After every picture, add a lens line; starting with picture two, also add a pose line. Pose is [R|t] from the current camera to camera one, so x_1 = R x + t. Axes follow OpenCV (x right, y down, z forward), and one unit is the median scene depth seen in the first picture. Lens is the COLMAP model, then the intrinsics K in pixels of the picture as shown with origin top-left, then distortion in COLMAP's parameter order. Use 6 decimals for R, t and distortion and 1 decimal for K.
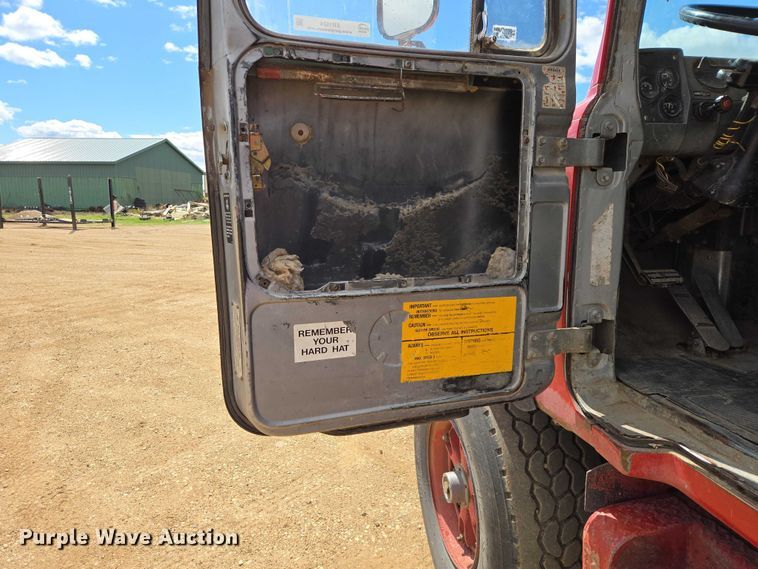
lens RADIAL K [[502.9, 0, 373.5], [0, 502.9, 285.1], [0, 0, 1]] dist [0.047560, -0.037803]
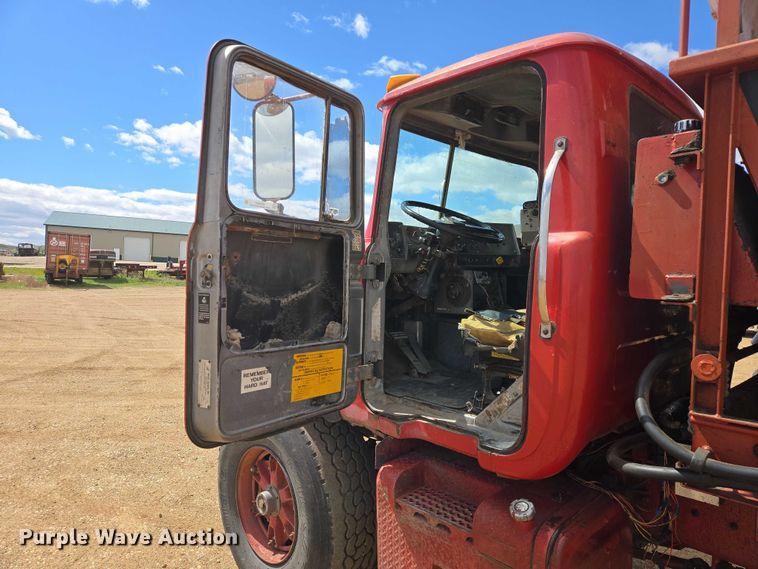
lens RADIAL K [[502.9, 0, 380.1], [0, 502.9, 282.0], [0, 0, 1]] dist [0.047560, -0.037803]
pose [[0.825221, 0.023670, 0.564314, -0.632238], [0.060038, 0.989785, -0.129311, 0.027488], [-0.561611, 0.140591, 0.815370, -0.587289]]
